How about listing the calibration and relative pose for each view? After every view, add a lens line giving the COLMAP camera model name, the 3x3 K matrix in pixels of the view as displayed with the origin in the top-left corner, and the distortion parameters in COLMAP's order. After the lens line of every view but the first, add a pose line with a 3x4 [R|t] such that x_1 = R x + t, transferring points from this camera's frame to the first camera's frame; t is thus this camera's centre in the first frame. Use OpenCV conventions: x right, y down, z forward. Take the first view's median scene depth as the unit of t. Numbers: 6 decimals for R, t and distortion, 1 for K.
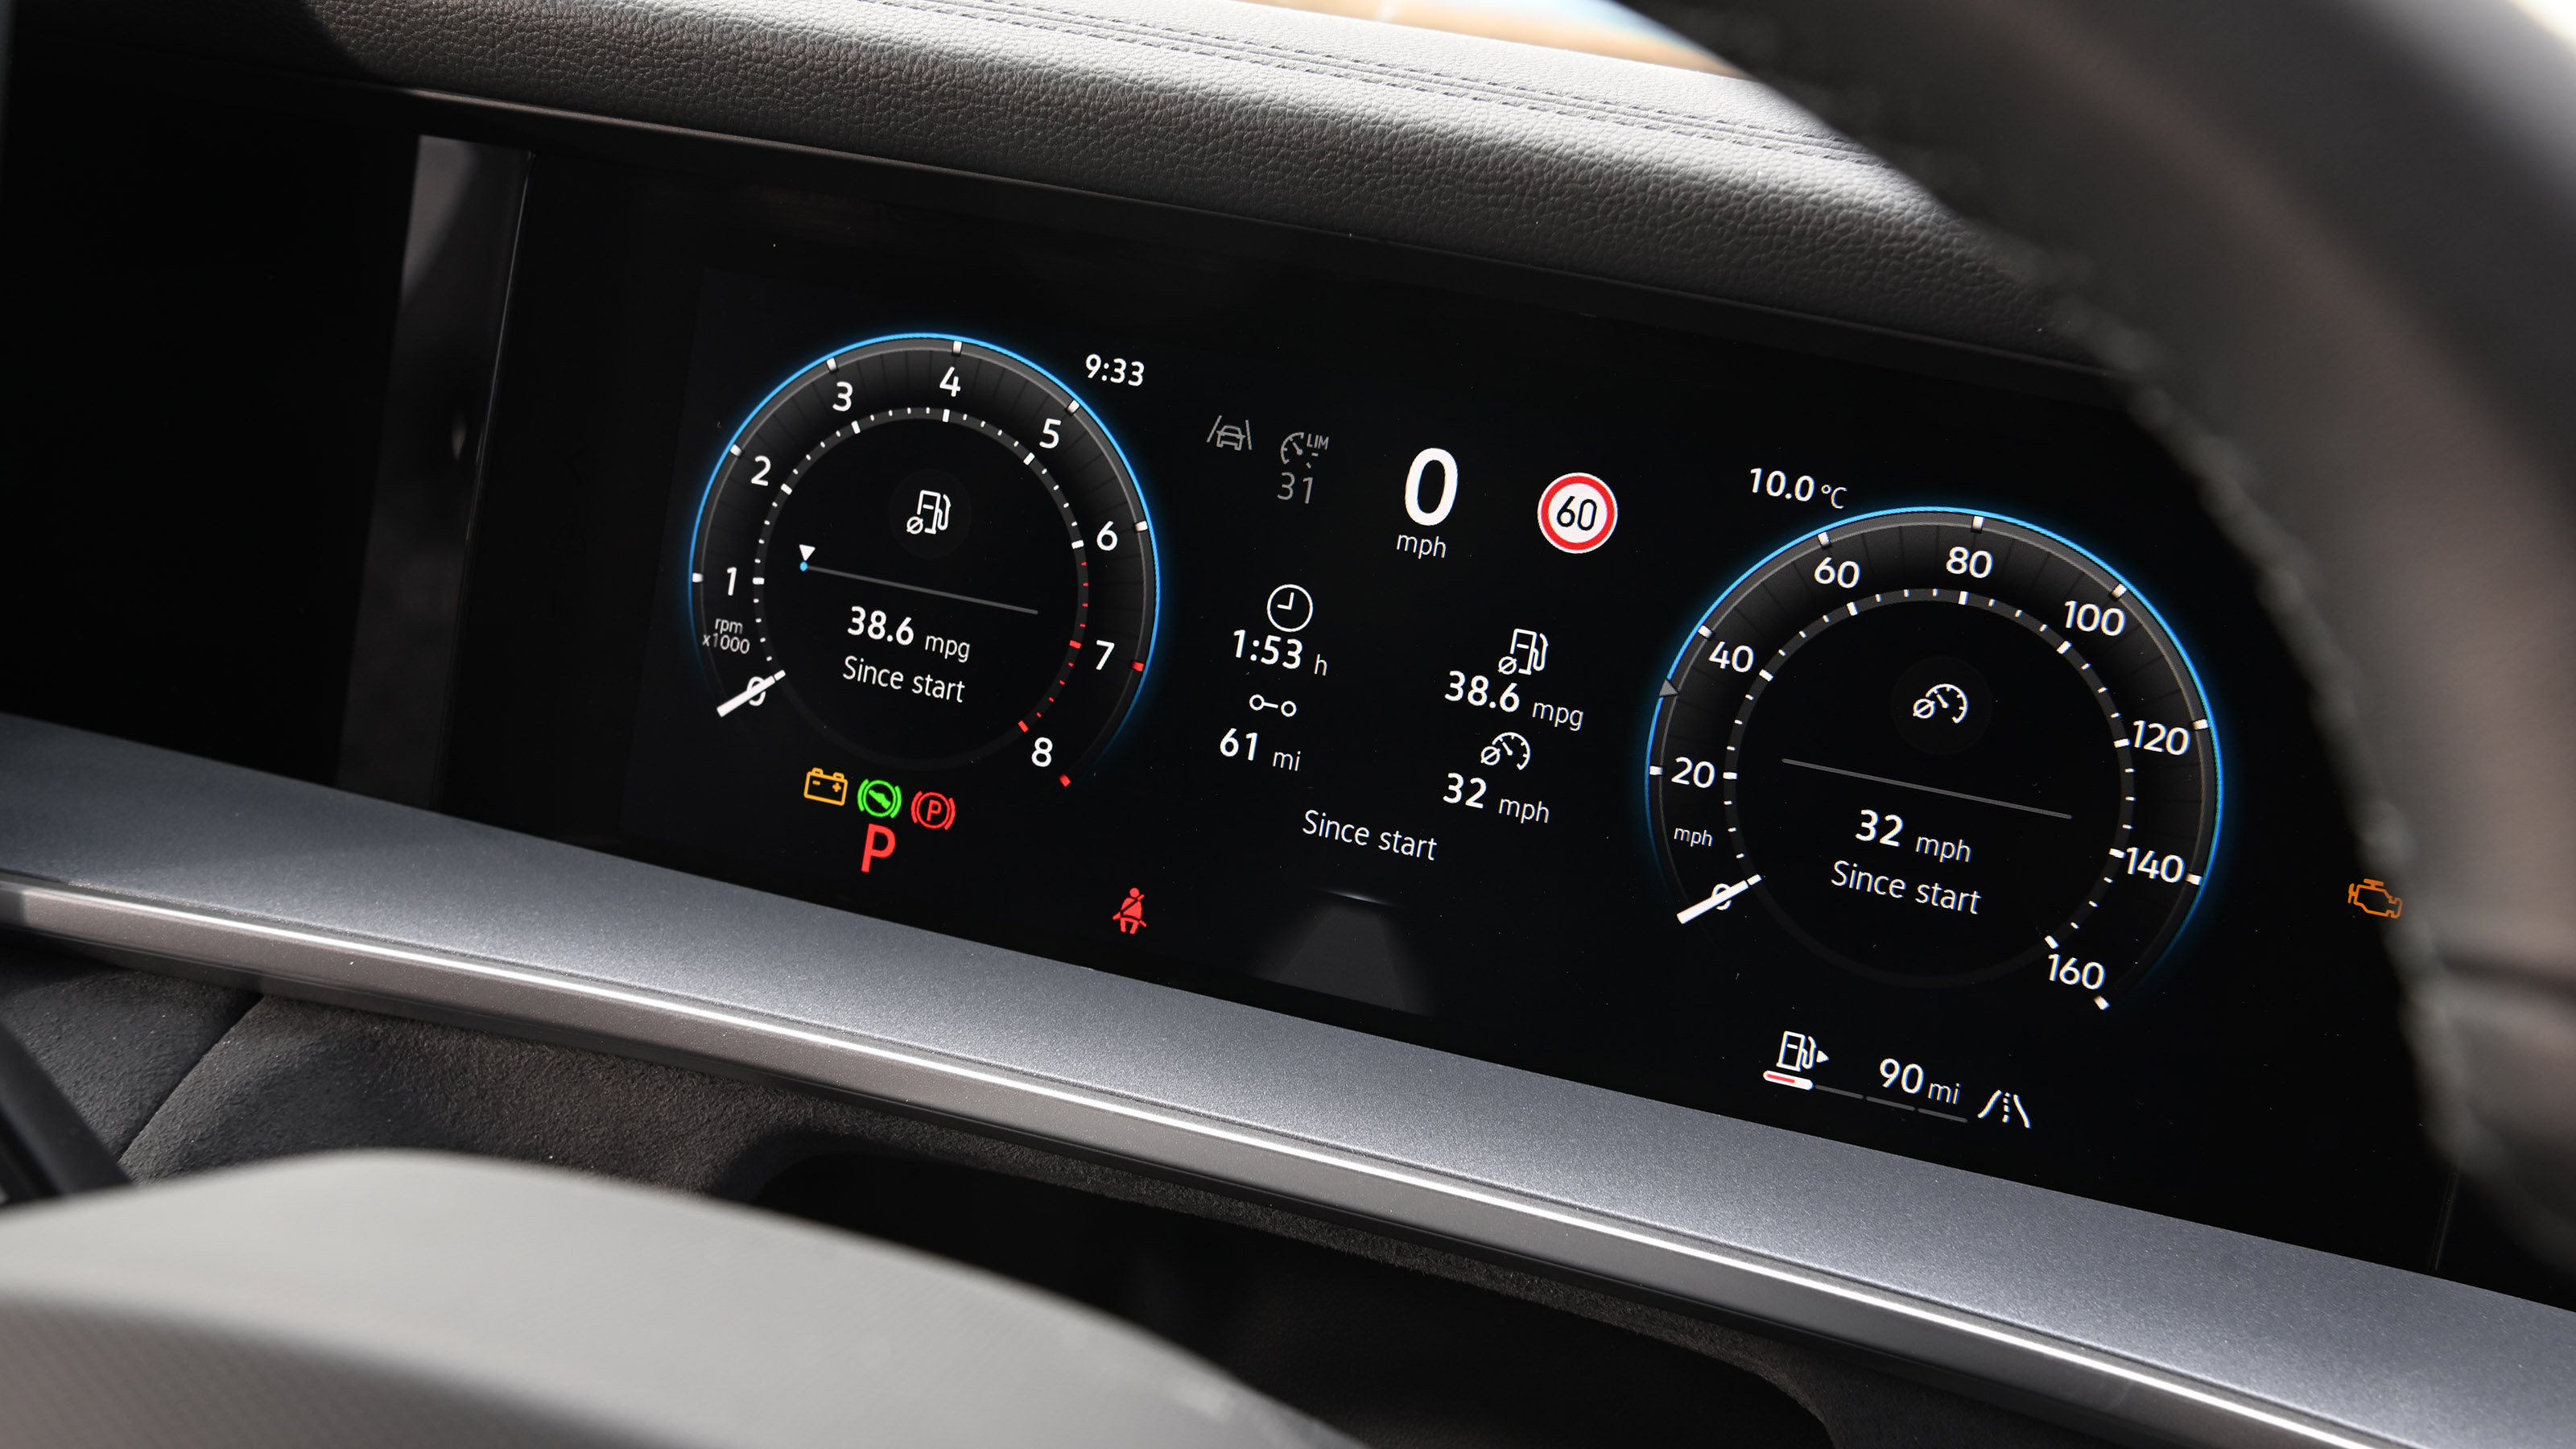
lens RADIAL K [[3031.2, 0, 1288.0], [0, 3031.2, 724.5], [0, 0, 1]] dist [-0.002348, -0.001322]
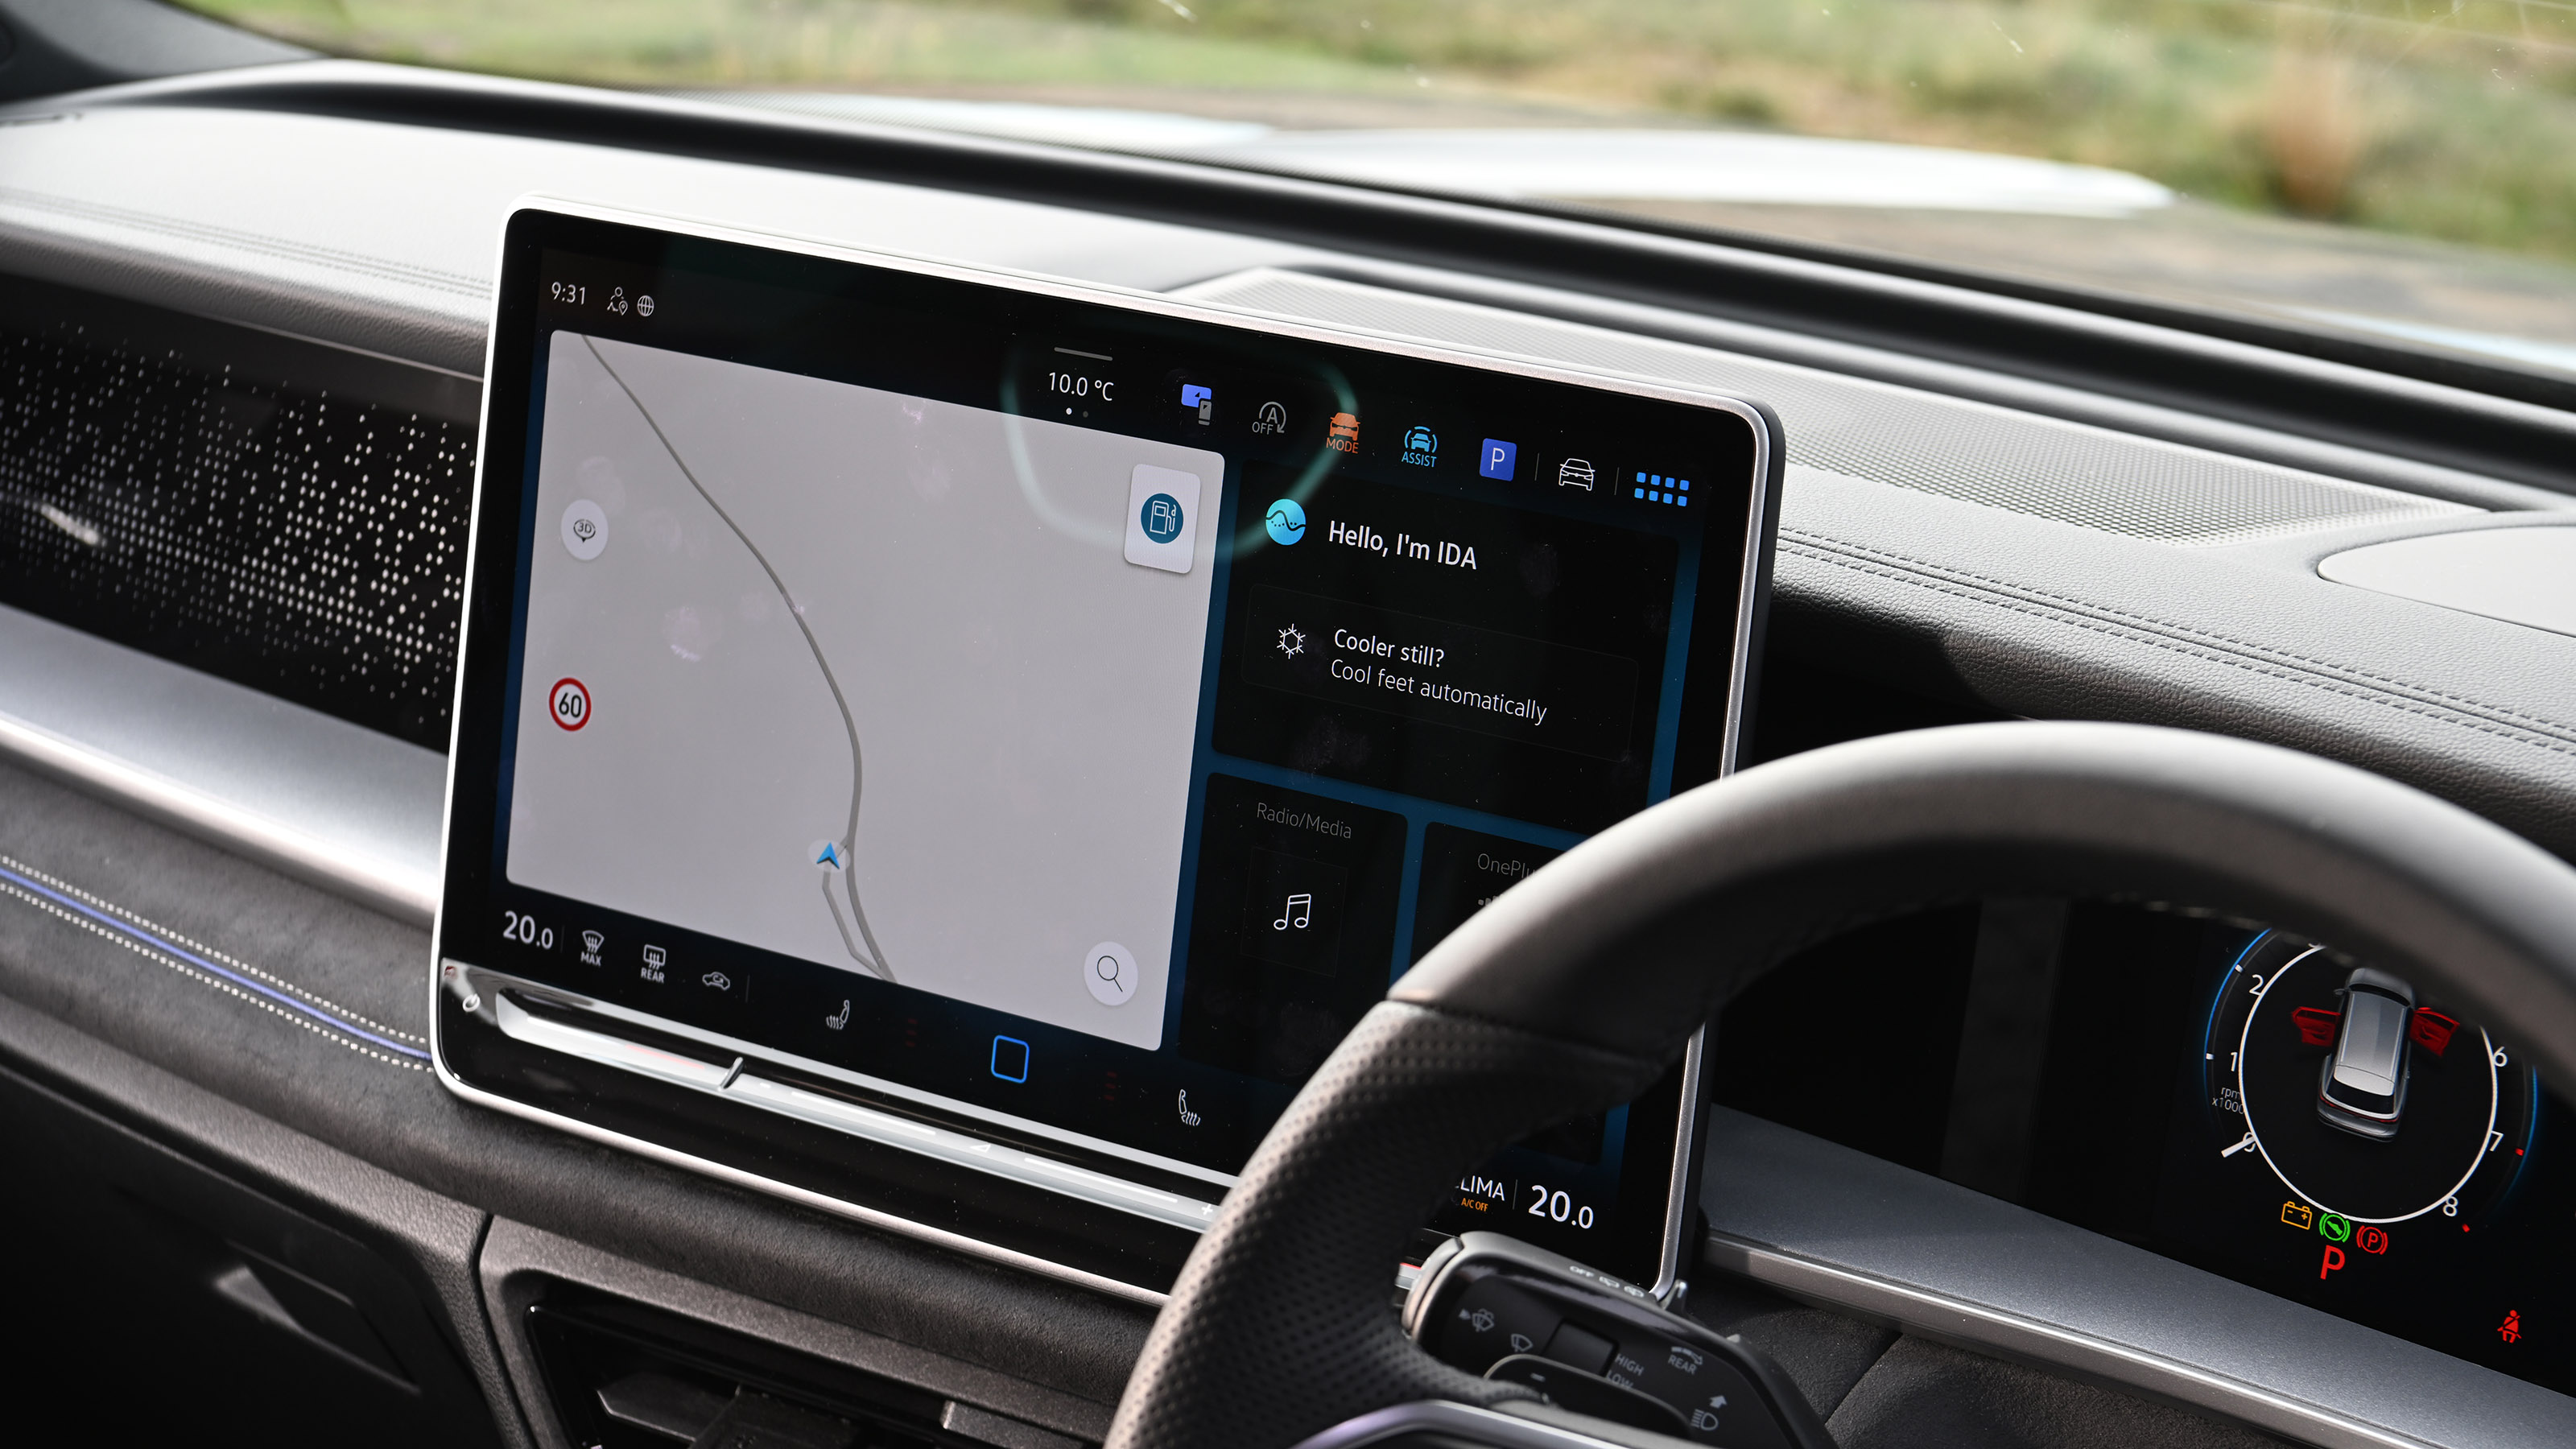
lens RADIAL K [[4545.5, 0, 1288.0], [0, 4545.5, 724.5], [0, 0, 1]] dist [0.000118, 0.035152]
pose [[0.910901, 0.025341, -0.411847, 0.288859], [-0.025465, 0.999662, 0.005187, -0.210572], [0.411839, 0.005763, 0.911238, -1.130346]]
